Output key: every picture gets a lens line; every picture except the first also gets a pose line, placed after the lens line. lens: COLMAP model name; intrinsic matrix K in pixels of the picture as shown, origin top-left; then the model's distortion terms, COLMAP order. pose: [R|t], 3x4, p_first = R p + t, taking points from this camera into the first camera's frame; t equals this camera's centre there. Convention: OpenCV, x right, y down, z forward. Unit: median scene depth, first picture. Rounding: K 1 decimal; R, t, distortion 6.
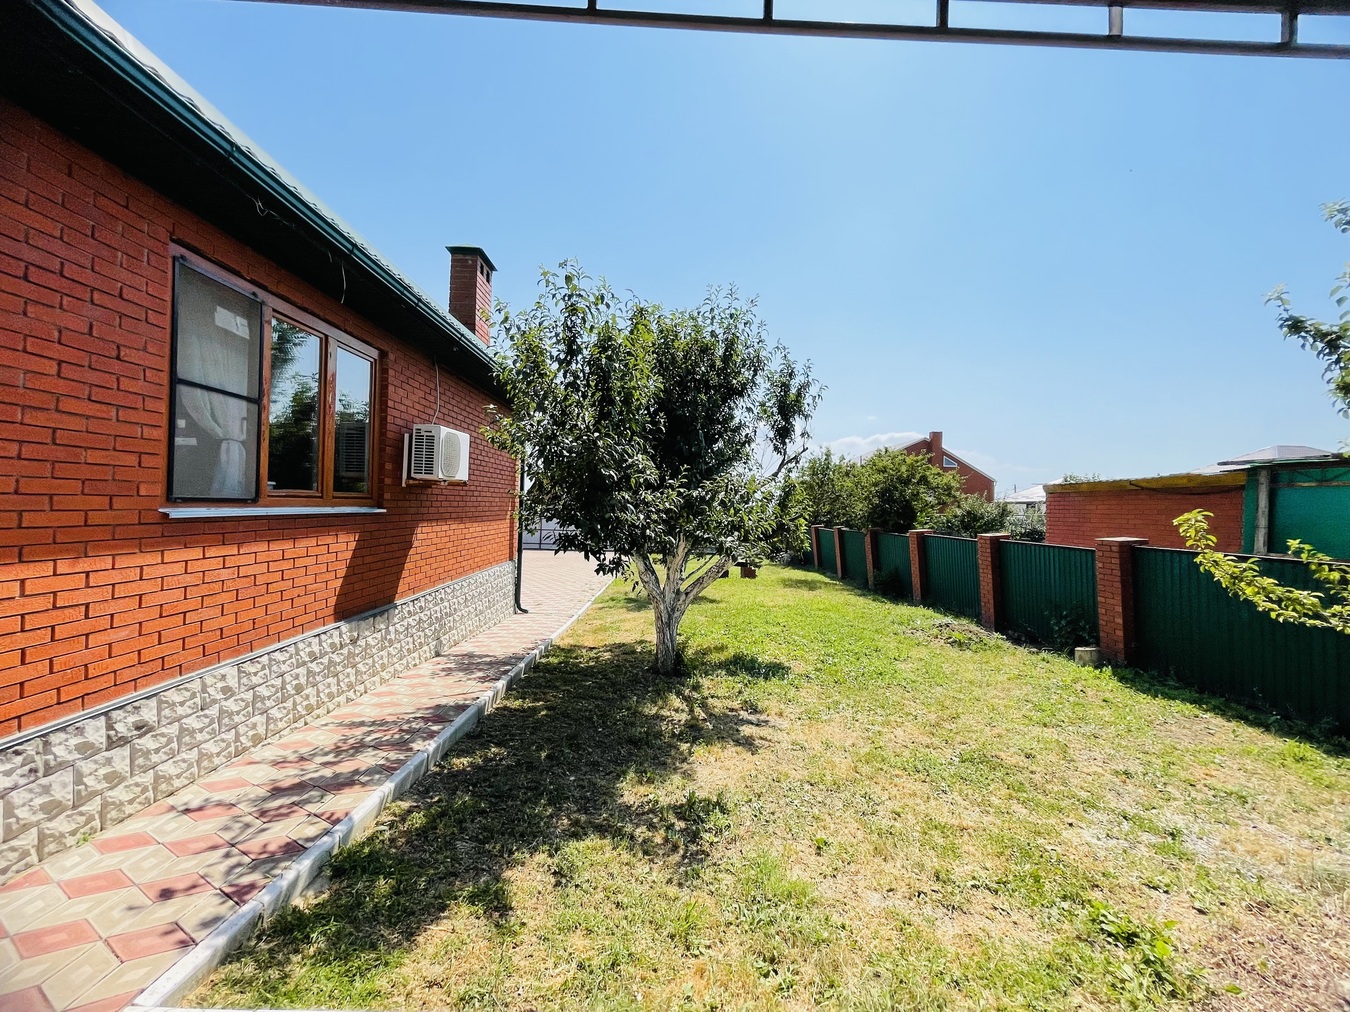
lens RADIAL K [[542.9, 0, 675.9], [0, 542.9, 504.5], [0, 0, 1]] dist [-0.014458, -0.000008]
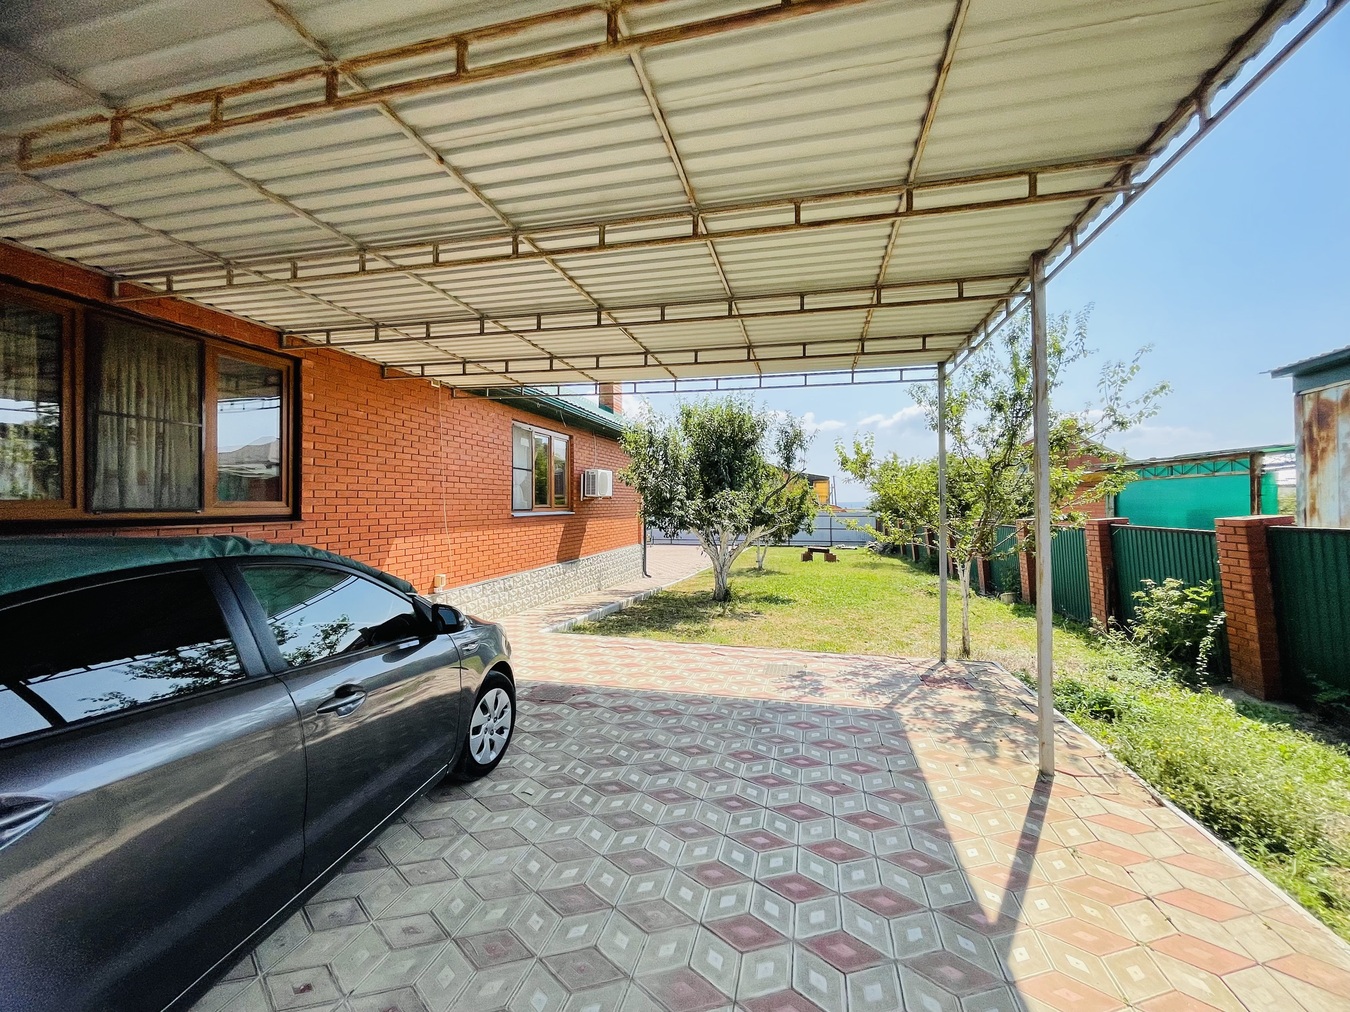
lens RADIAL K [[542.9, 0, 677.3], [0, 542.9, 502.5], [0, 0, 1]] dist [-0.014458, -0.000008]
pose [[0.968565, -0.032139, -0.246676, 0.365944], [0.031816, 0.999480, -0.005298, -0.004057], [0.246718, -0.002717, 0.969084, -0.938713]]
